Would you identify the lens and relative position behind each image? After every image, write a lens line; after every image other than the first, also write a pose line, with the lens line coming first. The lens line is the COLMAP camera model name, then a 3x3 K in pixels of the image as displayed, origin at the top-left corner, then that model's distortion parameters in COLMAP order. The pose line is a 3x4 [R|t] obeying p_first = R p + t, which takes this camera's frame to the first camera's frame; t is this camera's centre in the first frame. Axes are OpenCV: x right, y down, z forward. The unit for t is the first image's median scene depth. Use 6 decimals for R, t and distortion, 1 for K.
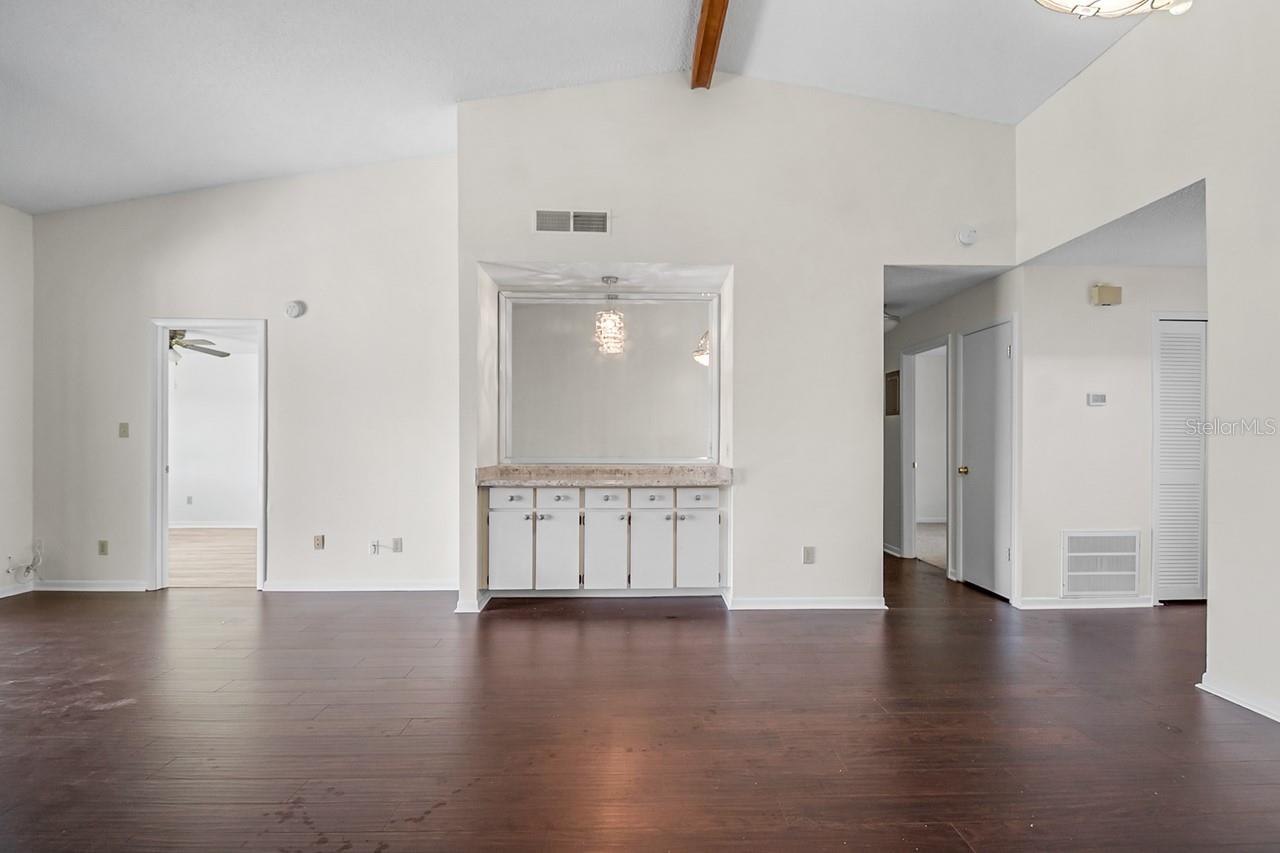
lens RADIAL K [[599.2, 0, 643.6], [0, 599.2, 438.9], [0, 0, 1]] dist [0.019477, -0.014340]
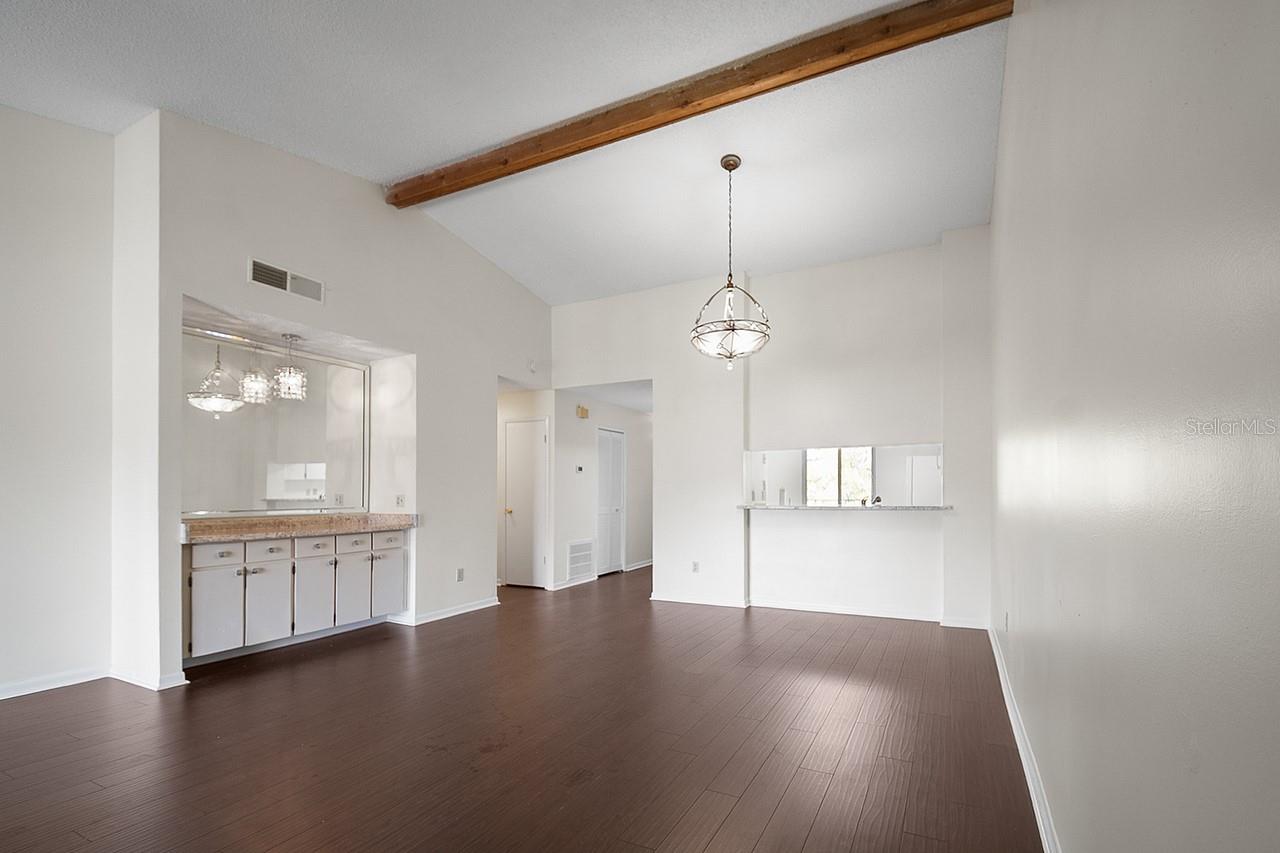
lens RADIAL K [[599.2, 0, 650.5], [0, 599.2, 491.8], [0, 0, 1]] dist [0.019477, -0.014340]
pose [[0.469585, -0.002652, 0.882883, -0.735899], [0.000228, 0.999996, 0.002882, -0.002647], [-0.882887, -0.001152, 0.469584, -0.039710]]
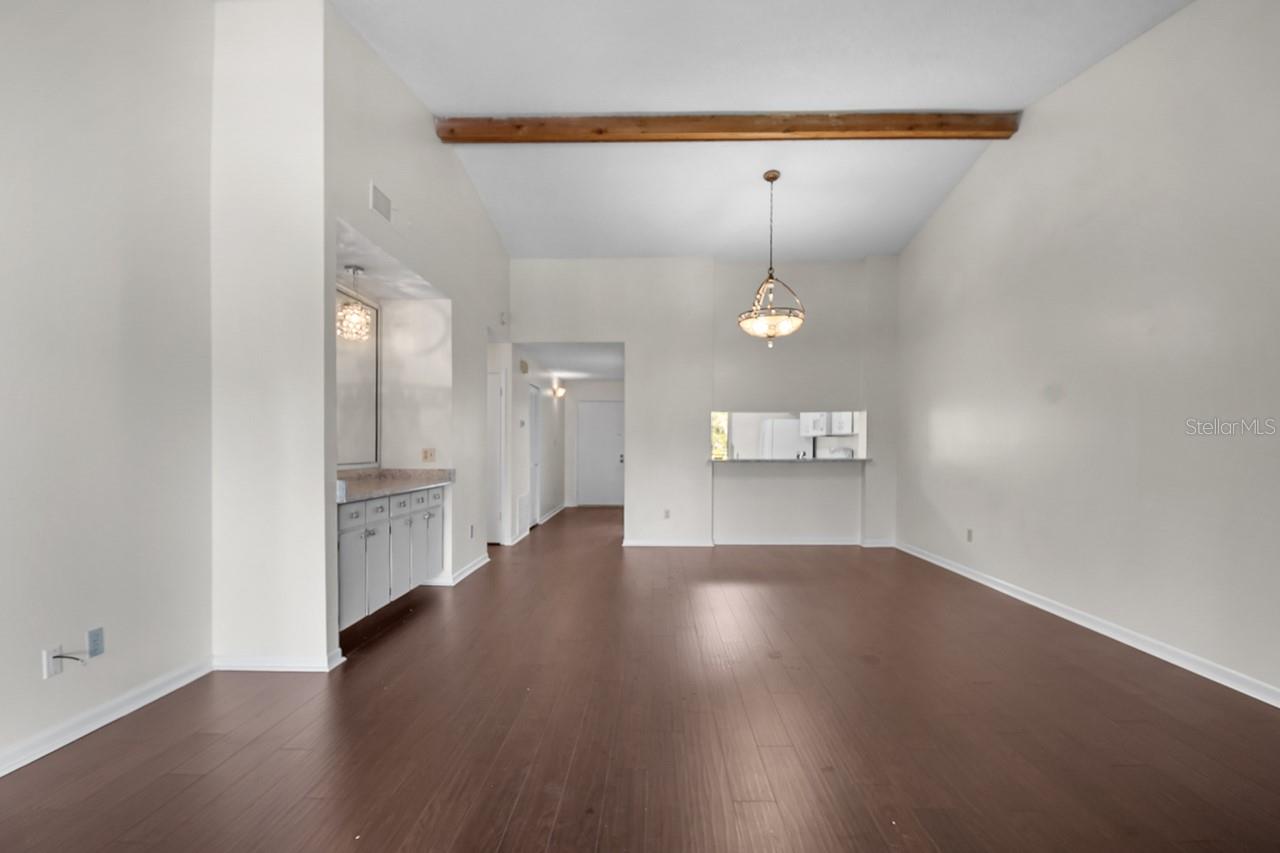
lens RADIAL K [[599.2, 0, 647.4], [0, 599.2, 459.9], [0, 0, 1]] dist [0.019477, -0.014340]
pose [[0.027005, -0.022341, 0.999386, -1.042224], [-0.006405, 0.999726, 0.022522, 0.000094], [-0.999615, -0.007009, 0.026855, 0.565933]]
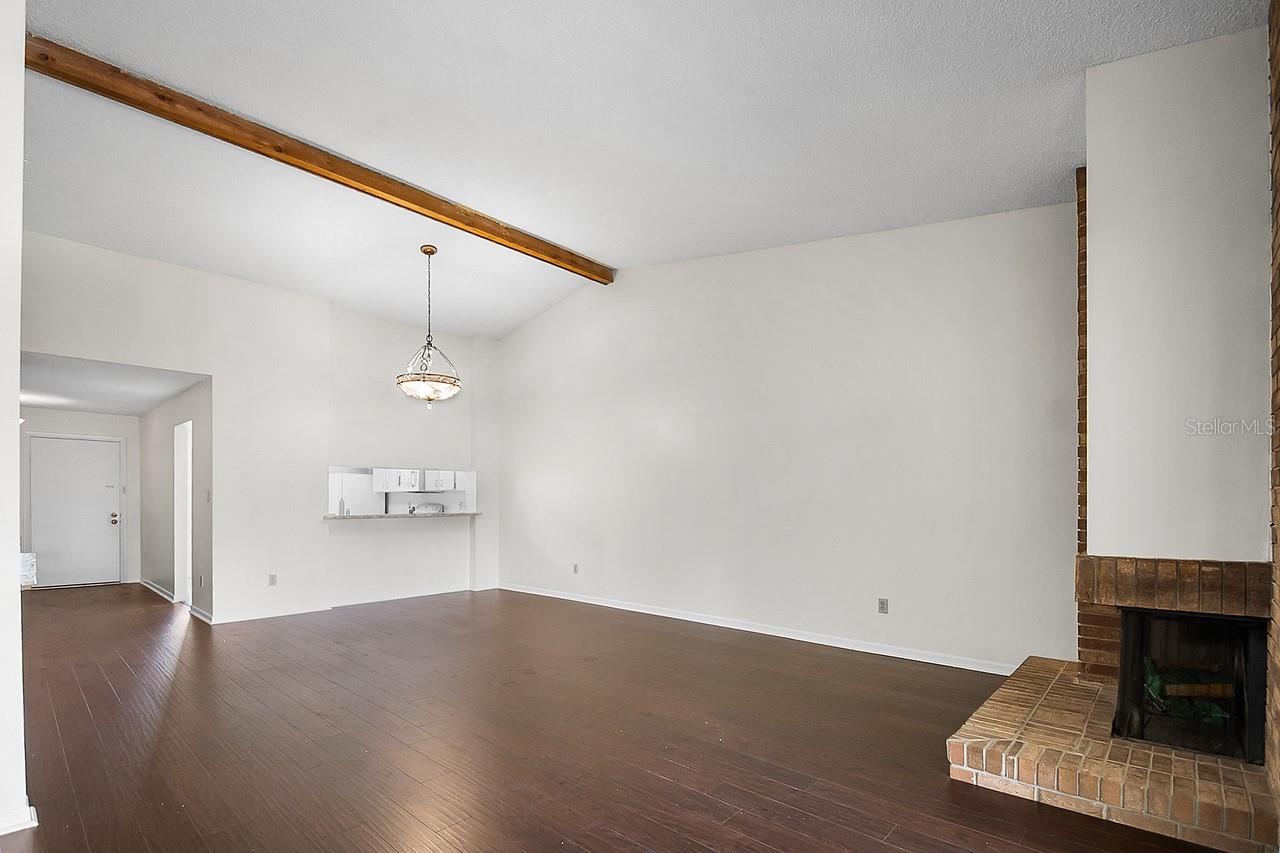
lens RADIAL K [[599.2, 0, 660.4], [0, 599.2, 495.7], [0, 0, 1]] dist [0.019477, -0.014340]
pose [[-0.748271, 0.008058, 0.663345, -1.045830], [-0.002835, 0.999878, -0.015344, 0.003962], [-0.663388, -0.013362, -0.748157, 1.017313]]
